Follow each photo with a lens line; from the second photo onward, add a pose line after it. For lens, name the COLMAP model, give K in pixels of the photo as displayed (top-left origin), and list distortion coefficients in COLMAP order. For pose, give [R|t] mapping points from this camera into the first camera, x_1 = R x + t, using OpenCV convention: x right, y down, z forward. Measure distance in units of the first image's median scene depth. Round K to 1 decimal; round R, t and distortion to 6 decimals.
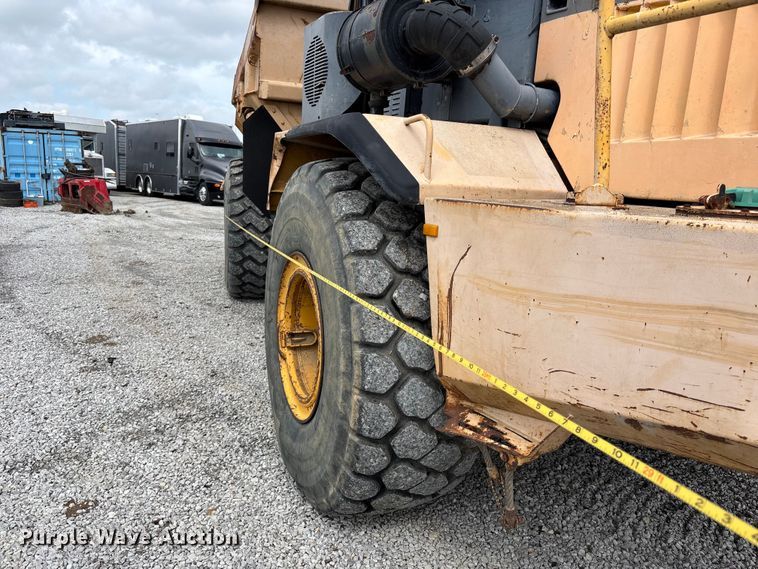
lens RADIAL K [[570.3, 0, 374.9], [0, 570.3, 291.1], [0, 0, 1]] dist [0.021837, -0.004253]
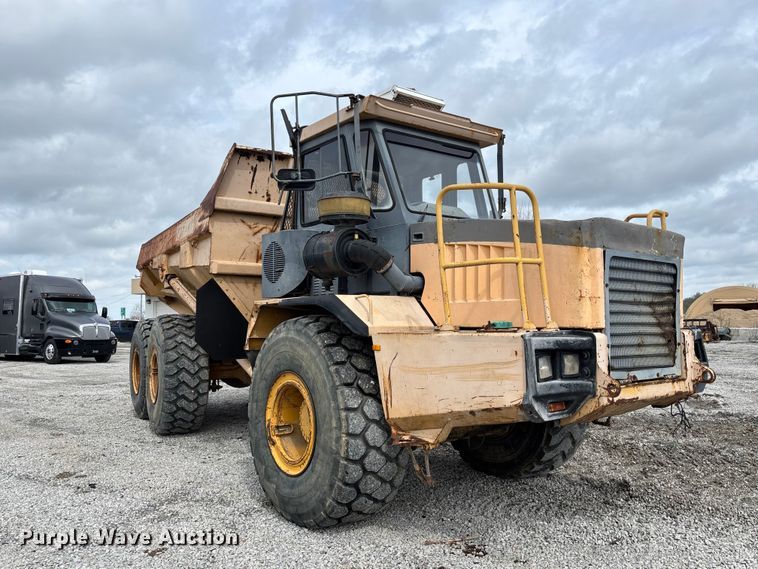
lens RADIAL K [[705.5, 0, 379.0], [0, 705.5, 274.5], [0, 0, 1]] dist [0.013434, -0.013086]
pose [[0.963244, -0.042518, 0.265243, -0.520524], [0.108122, 0.965247, -0.237923, 0.229264], [-0.245909, 0.257857, 0.934365, -1.370107]]
